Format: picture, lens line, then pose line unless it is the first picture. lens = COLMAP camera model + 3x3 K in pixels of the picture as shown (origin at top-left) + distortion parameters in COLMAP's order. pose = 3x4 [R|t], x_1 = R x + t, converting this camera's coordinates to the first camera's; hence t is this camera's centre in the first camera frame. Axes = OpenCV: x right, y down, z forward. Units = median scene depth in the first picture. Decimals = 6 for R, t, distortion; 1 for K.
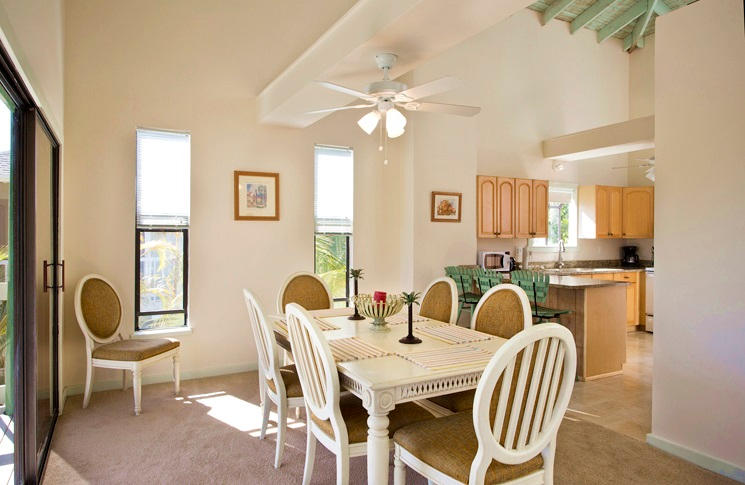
lens RADIAL K [[482.7, 0, 376.3], [0, 482.7, 237.9], [0, 0, 1]] dist [0.005990, 0.000835]
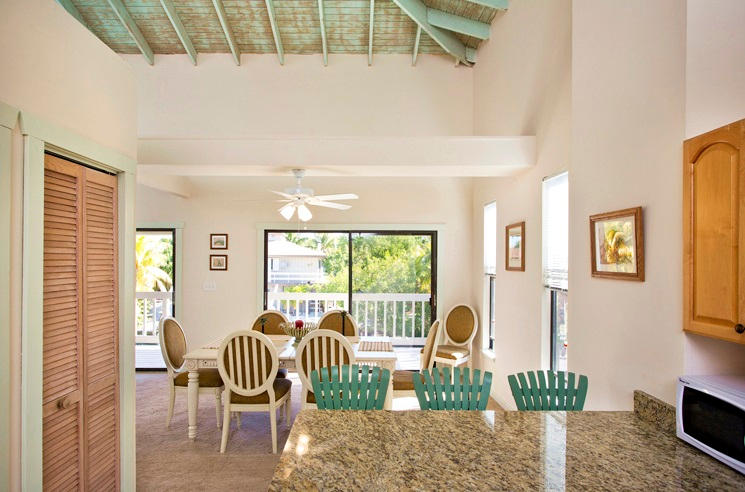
lens RADIAL K [[428.2, 0, 361.9], [0, 428.2, 251.4], [0, 0, 1]] dist [0.002215, 0.002339]
pose [[-0.486335, -0.023292, -0.873462, 0.588064], [-0.017502, 0.999704, -0.016914, -0.046756], [0.873597, 0.007061, -0.486598, 0.968016]]
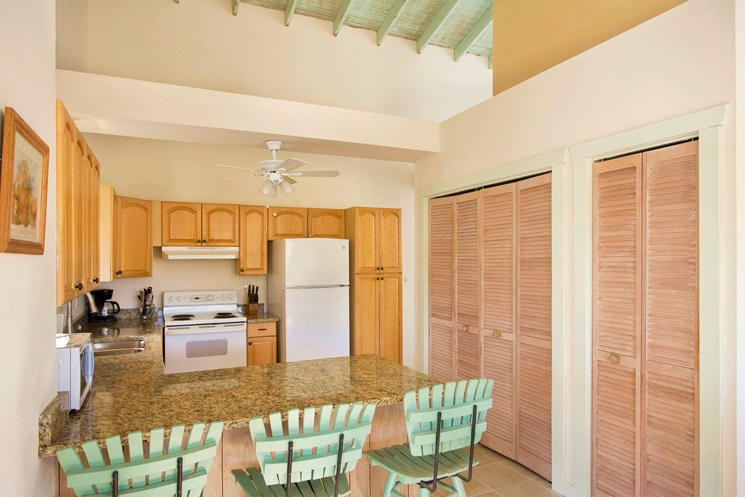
lens RADIAL K [[468.2, 0, 366.9], [0, 468.2, 261.8], [0, 0, 1]] dist [-0.002945, -0.011927]
pose [[0.089195, -0.012016, 0.995942, -0.068334], [0.010906, 0.999879, 0.011087, -0.029473], [-0.995955, 0.009872, 0.089315, 0.793981]]
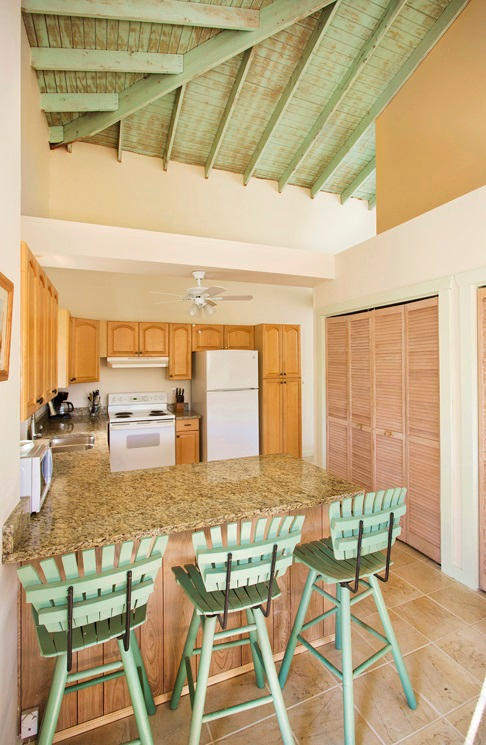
lens RADIAL K [[367.5, 0, 249.2], [0, 367.5, 356.5], [0, 0, 1]] dist [-0.012396, 0.000861]
pose [[0.127322, 0.004565, 0.991851, -0.031962], [0.013976, 0.999882, -0.006396, -0.043674], [-0.991763, 0.014677, 0.127243, 0.818703]]
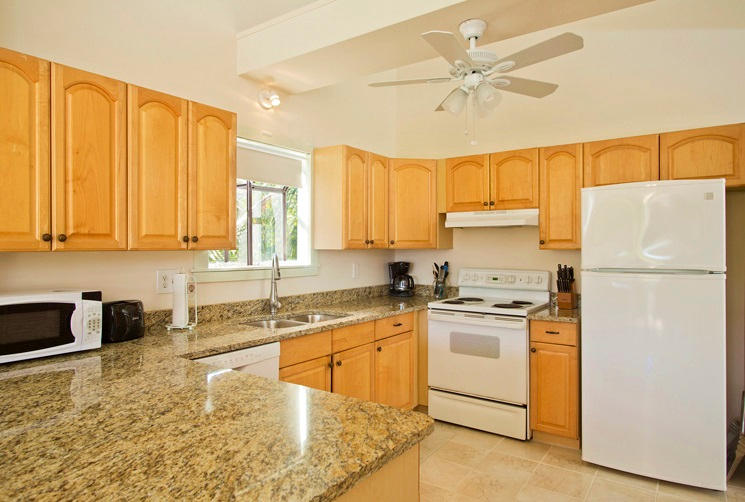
lens RADIAL K [[468.2, 0, 368.6], [0, 468.2, 249.6], [0, 0, 1]] dist [-0.002945, -0.011927]
pose [[0.904876, -0.007704, 0.425607, 0.323123], [0.007075, 0.999970, 0.003058, -0.000254], [-0.425617, 0.000244, 0.904903, 0.653960]]
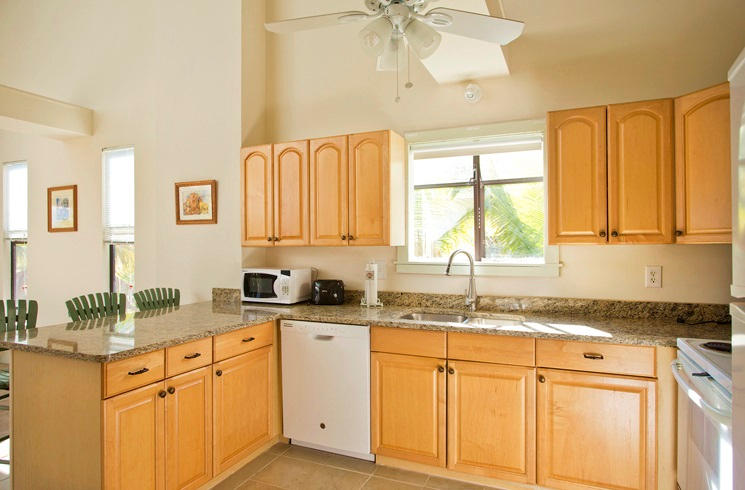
lens RADIAL K [[468.2, 0, 369.0], [0, 468.2, 242.4], [0, 0, 1]] dist [-0.002945, -0.011927]
pose [[0.592565, -0.011647, -0.805438, 0.819827], [0.005658, 0.999931, -0.010297, 0.001819], [0.805503, 0.001545, 0.592590, 0.784532]]
